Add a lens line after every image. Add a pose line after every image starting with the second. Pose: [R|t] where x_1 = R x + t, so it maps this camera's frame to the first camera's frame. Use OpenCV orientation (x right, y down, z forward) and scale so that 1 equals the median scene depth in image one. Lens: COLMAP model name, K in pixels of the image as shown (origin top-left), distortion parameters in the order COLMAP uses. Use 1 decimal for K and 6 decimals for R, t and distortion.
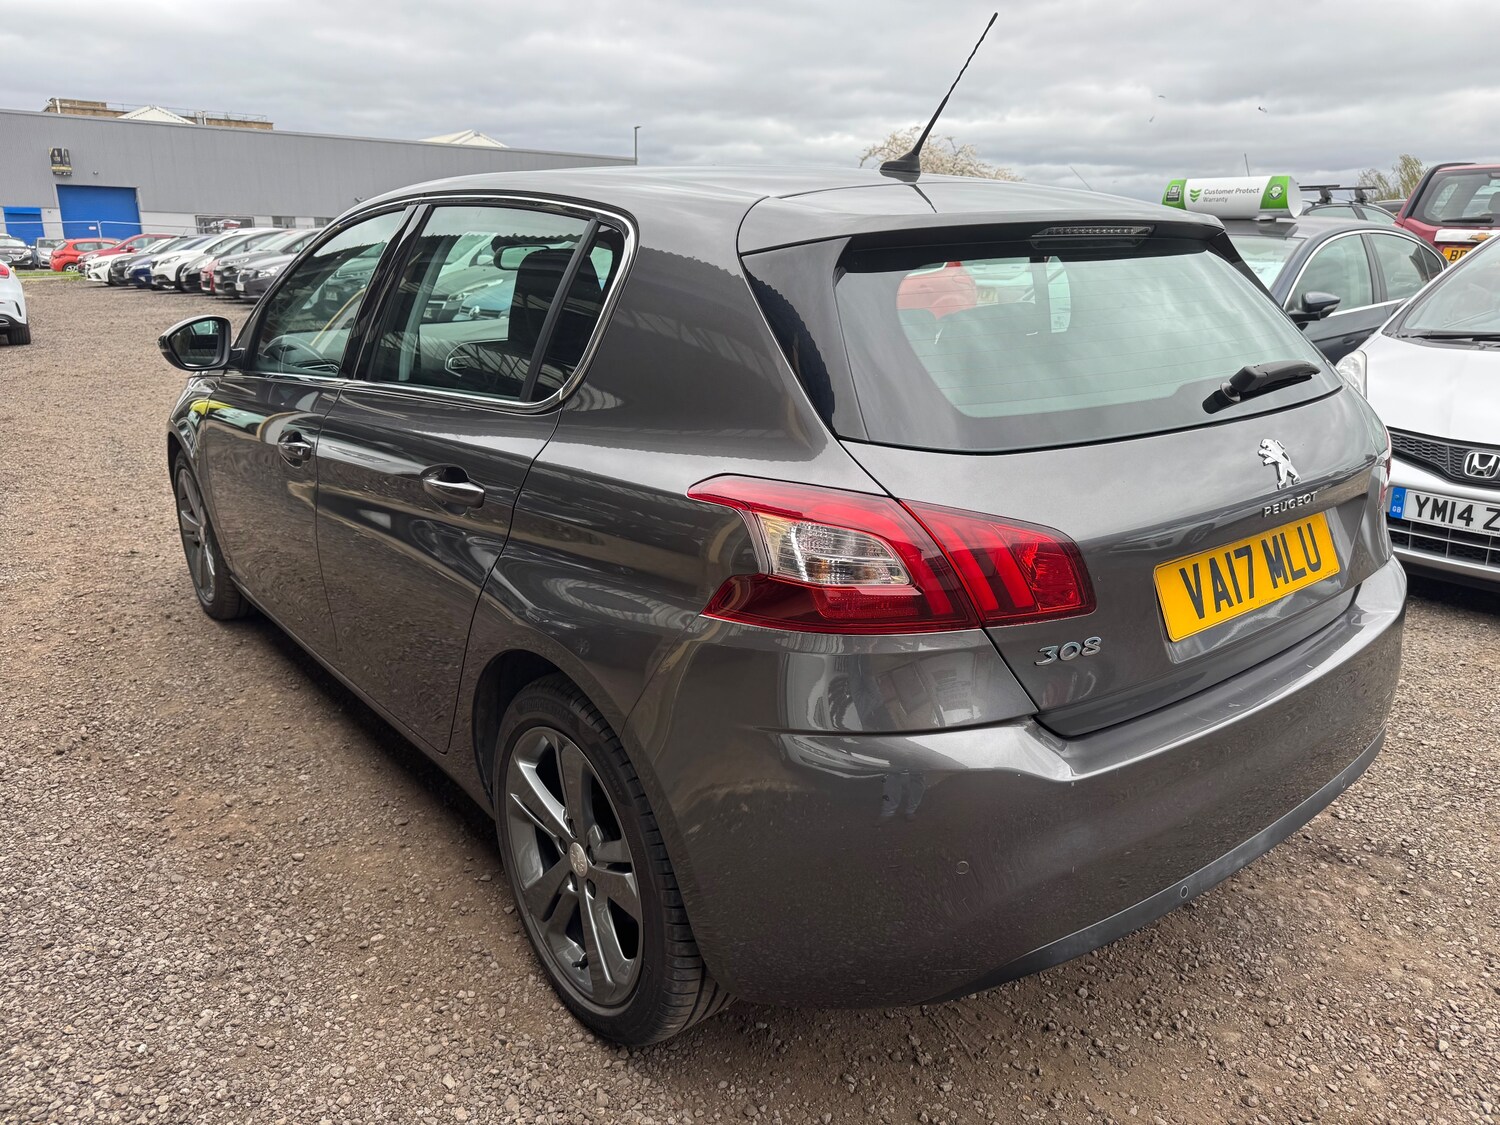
lens RADIAL K [[1106.5, 0, 787.7], [0, 1106.5, 567.4], [0, 0, 1]] dist [0.002695, -0.009612]
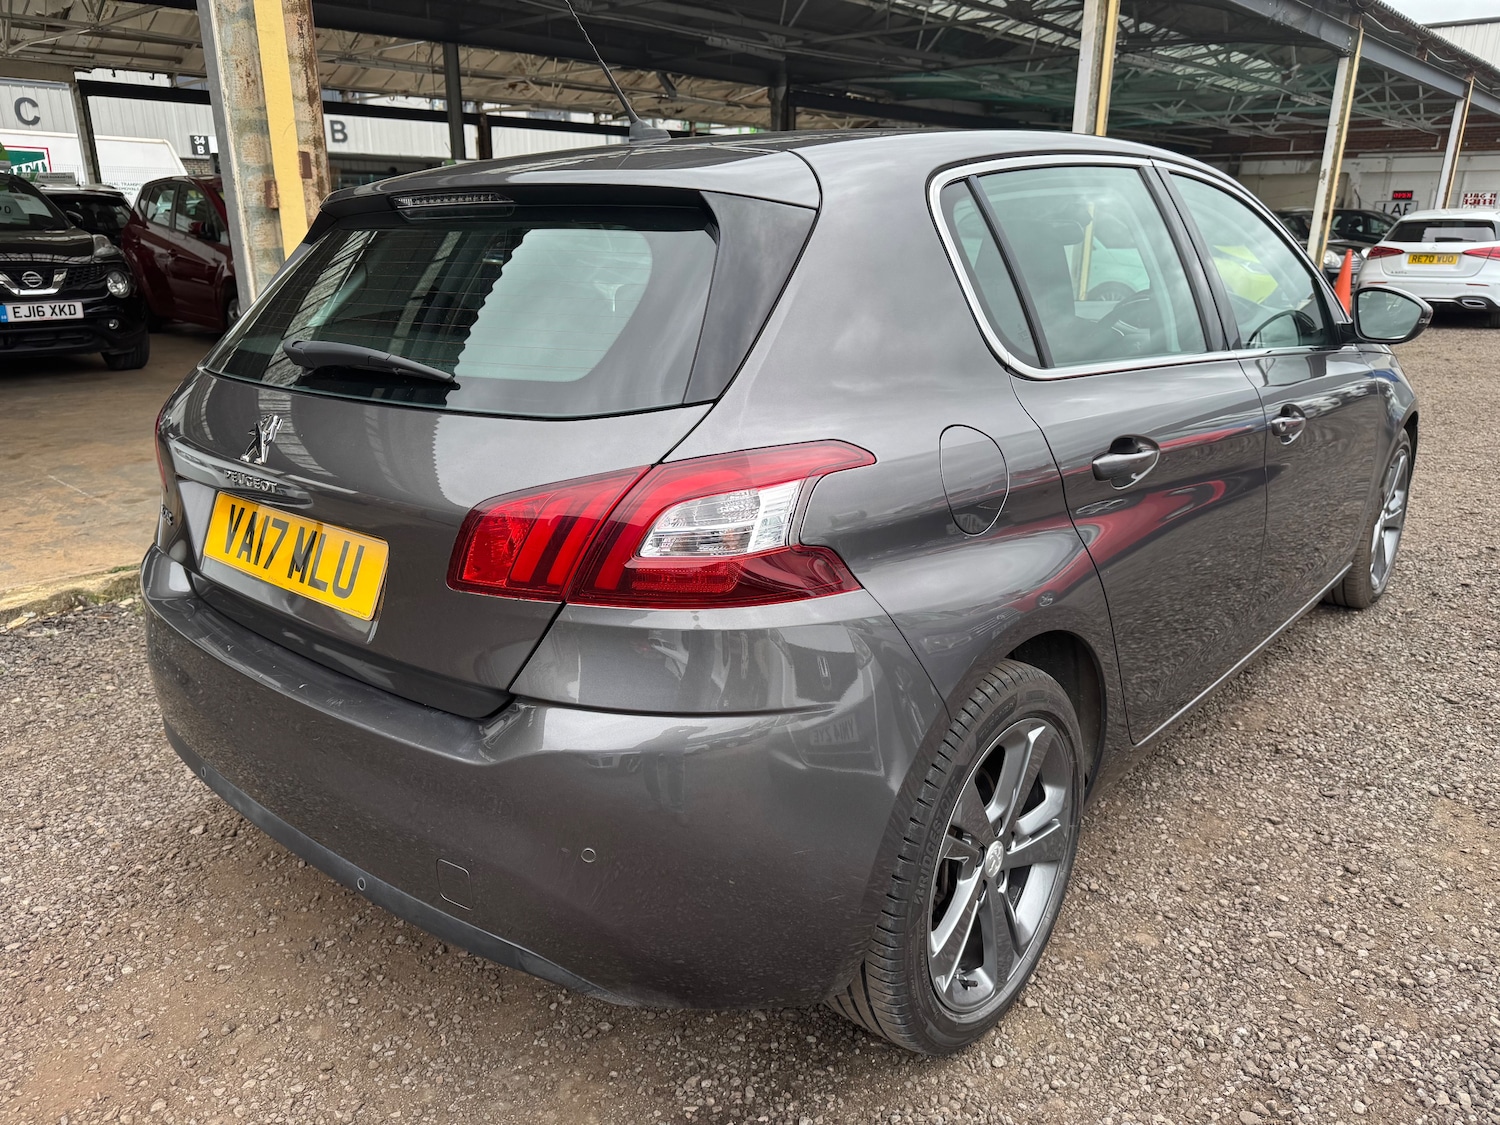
lens RADIAL K [[1093.5, 0, 755.0], [0, 1093.5, 572.8], [0, 0, 1]] dist [-0.002396, -0.002972]
pose [[0.183034, 0.290988, -0.939055, 1.133247], [-0.280645, 0.930910, 0.233762, -0.257902], [0.942198, 0.220755, 0.252053, 0.929379]]
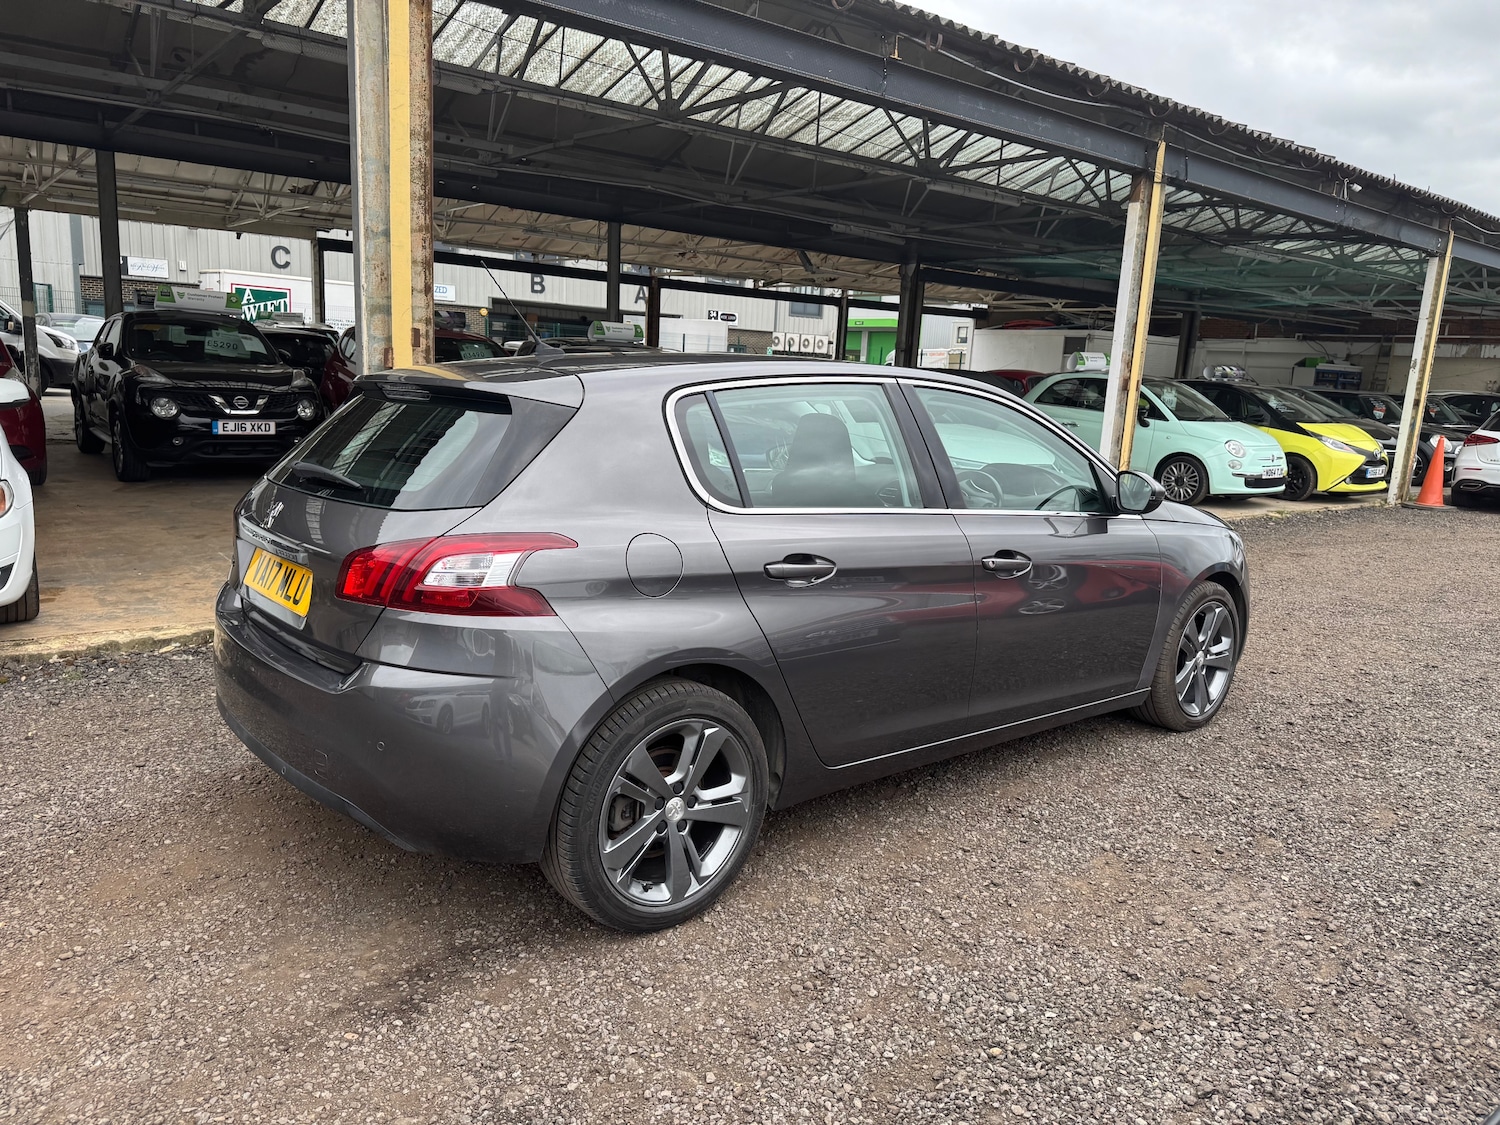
lens RADIAL K [[1081.8, 0, 747.9], [0, 1081.8, 567.0], [0, 0, 1]] dist [0.028349, -0.038827]
pose [[0.022697, 0.171428, -0.984935, 1.667060], [-0.330236, 0.931175, 0.154461, -0.409272], [0.943625, 0.321755, 0.077747, 1.243101]]
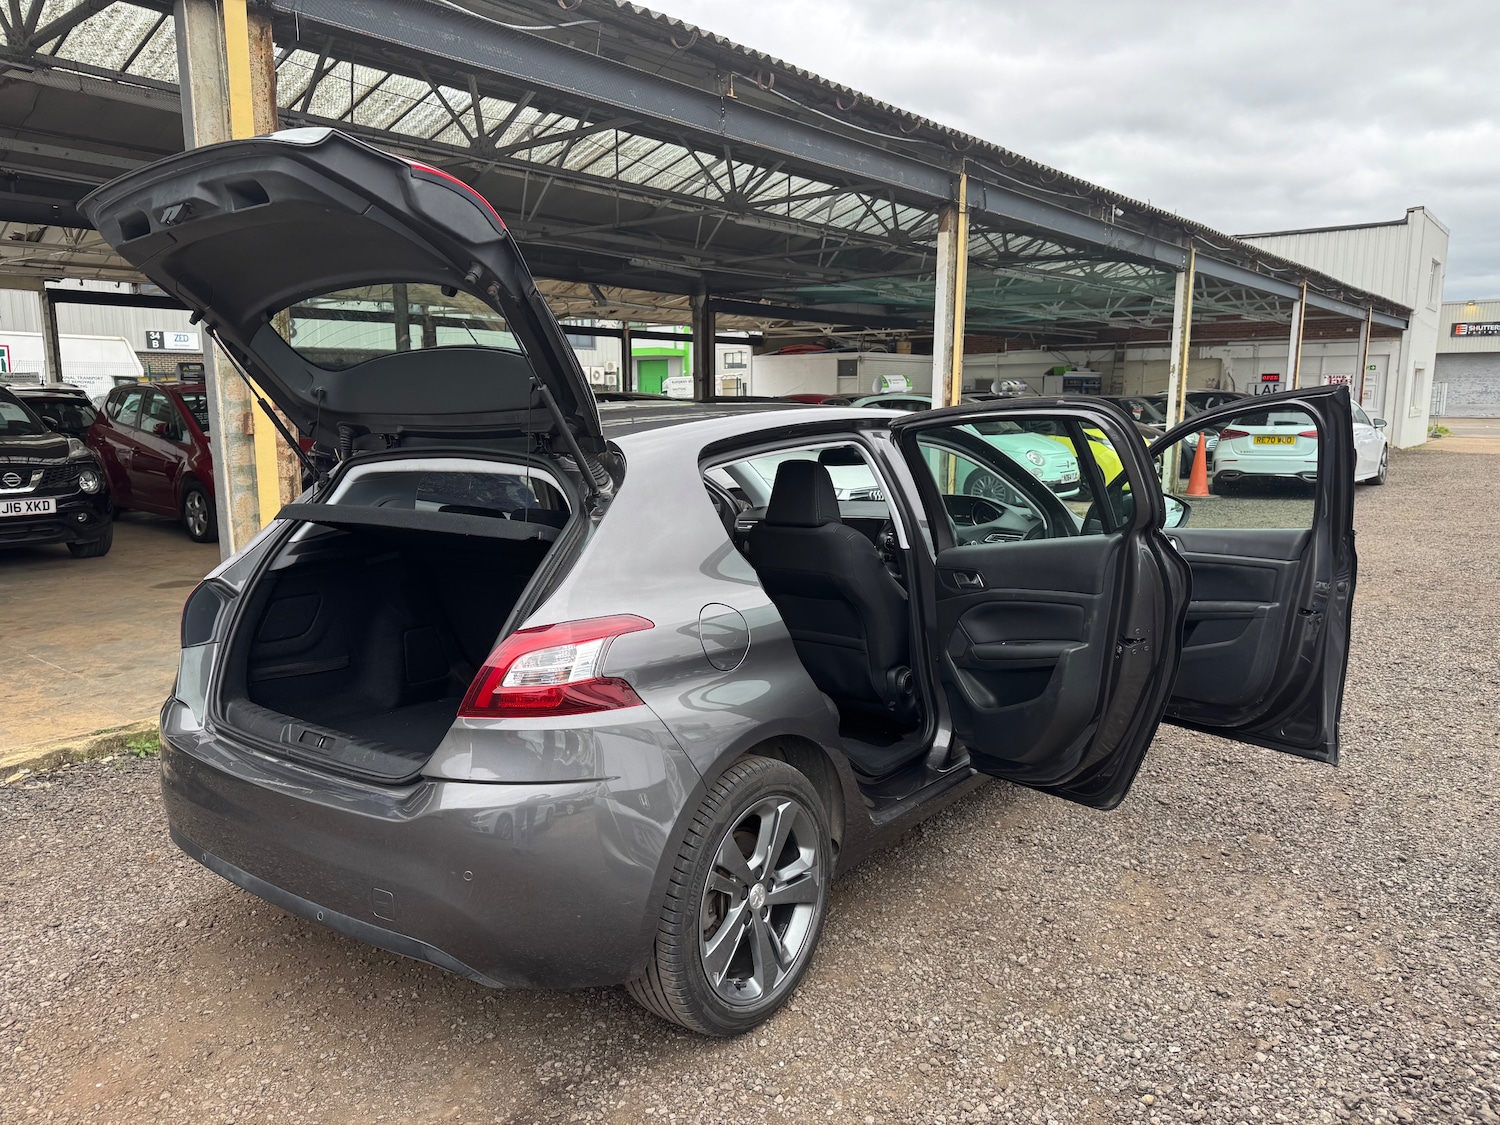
lens RADIAL K [[1081.2, 0, 747.6], [0, 1081.2, 564.0], [0, 0, 1]] dist [0.029656, -0.039632]
pose [[0.232740, 0.132955, -0.963408, 1.559904], [-0.268196, 0.960974, 0.067829, -0.348042], [0.934828, 0.242596, 0.259315, 0.943035]]
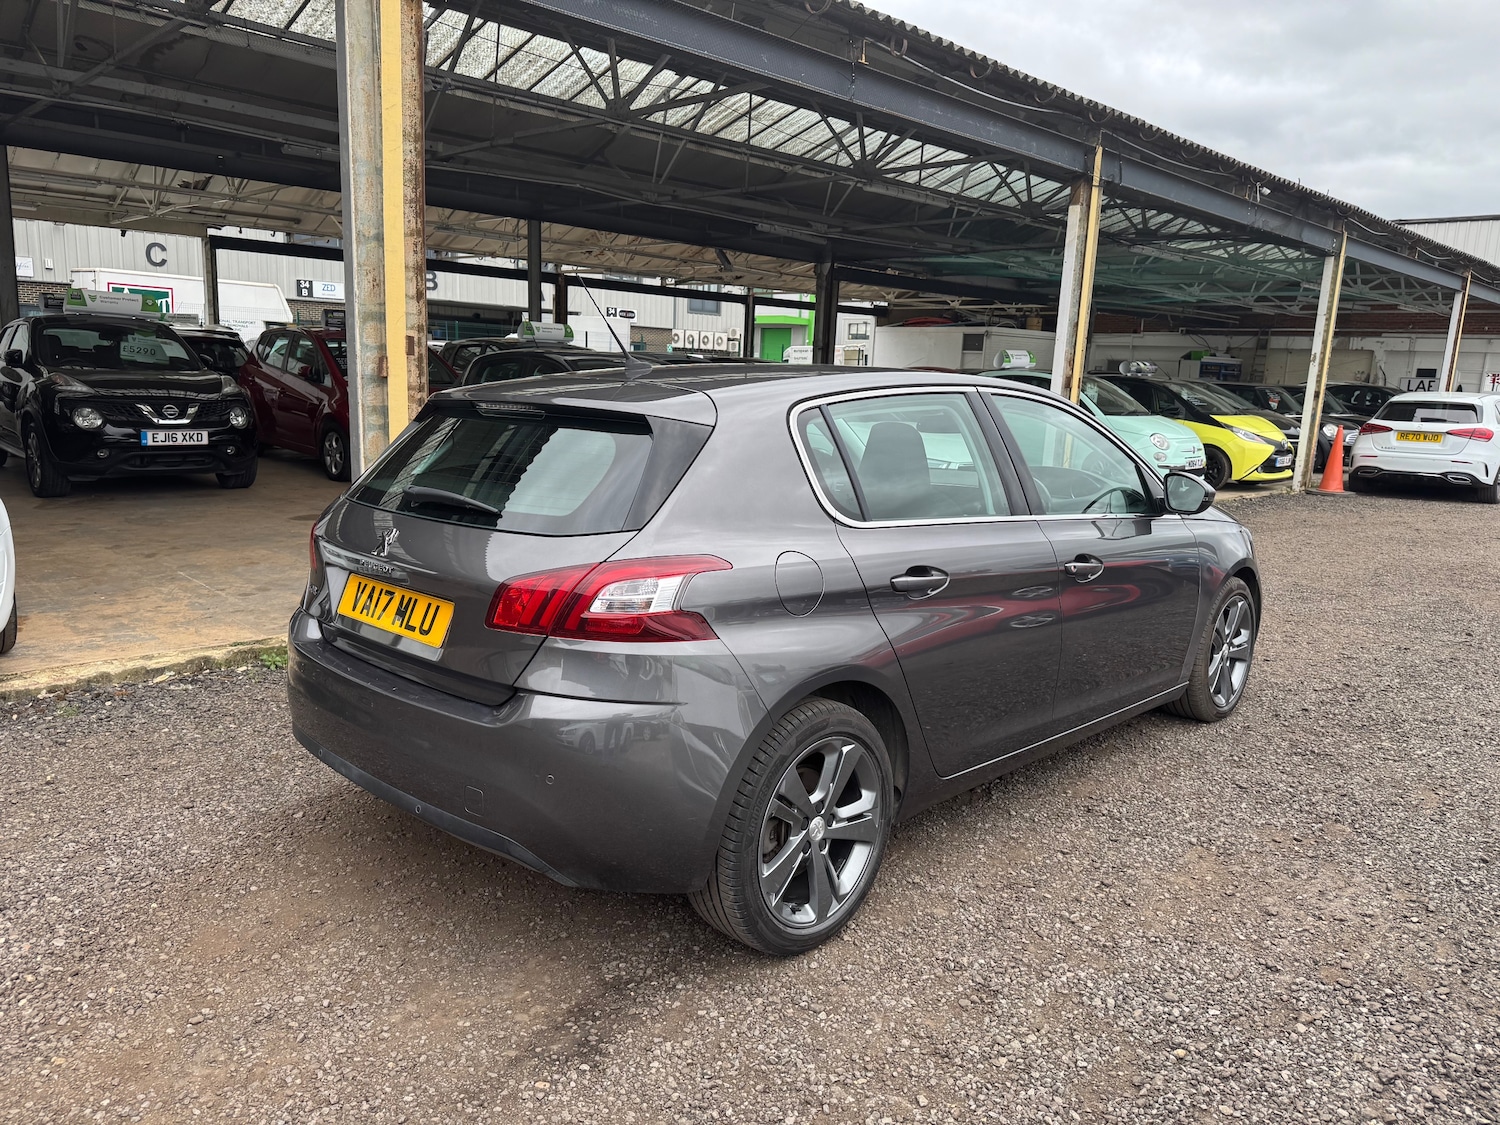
lens RADIAL K [[1081.2, 0, 747.6], [0, 1081.2, 564.0], [0, 0, 1]] dist [0.029656, -0.039632]
pose [[0.123362, 0.170134, -0.977669, 1.630334], [-0.317727, 0.940104, 0.123506, -0.338553], [0.940123, 0.295396, 0.170030, 0.969855]]
